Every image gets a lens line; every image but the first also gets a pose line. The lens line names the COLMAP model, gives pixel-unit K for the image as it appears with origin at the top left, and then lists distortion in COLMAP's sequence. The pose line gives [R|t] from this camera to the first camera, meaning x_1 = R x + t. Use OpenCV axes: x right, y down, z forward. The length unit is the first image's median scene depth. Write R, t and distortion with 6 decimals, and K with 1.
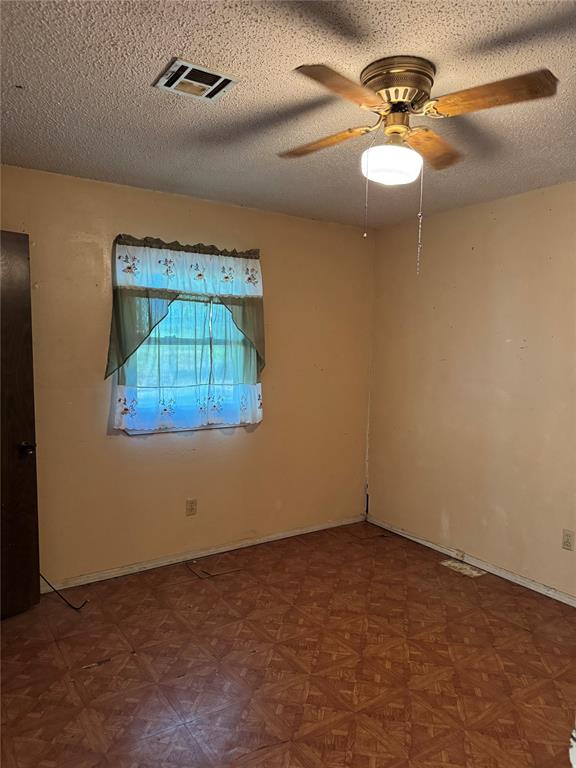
lens RADIAL K [[535.6, 0, 289.5], [0, 535.6, 385.8], [0, 0, 1]] dist [0.002401, -0.009814]
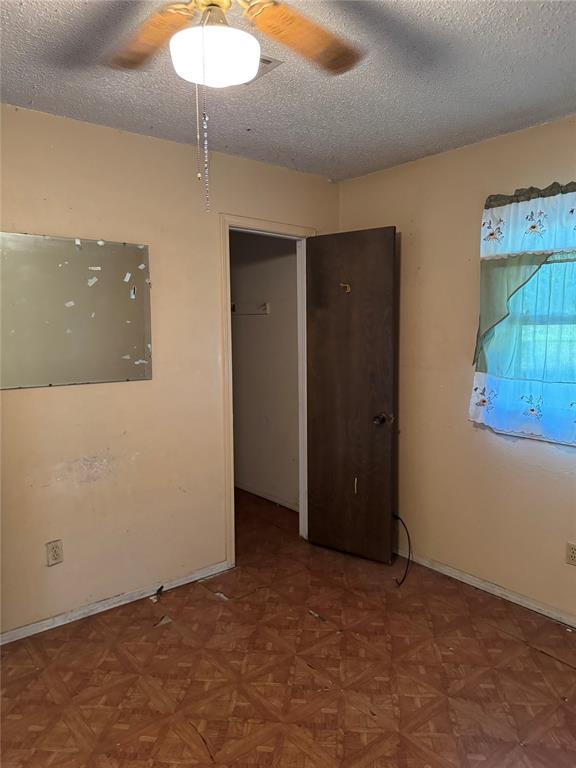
lens RADIAL K [[535.6, 0, 289.5], [0, 535.6, 383.0], [0, 0, 1]] dist [0.002401, -0.009814]
pose [[0.108097, 0.094630, -0.989626, 0.514913], [-0.073417, 0.993501, 0.086981, -0.036861], [0.991426, 0.063253, 0.114342, 0.597334]]
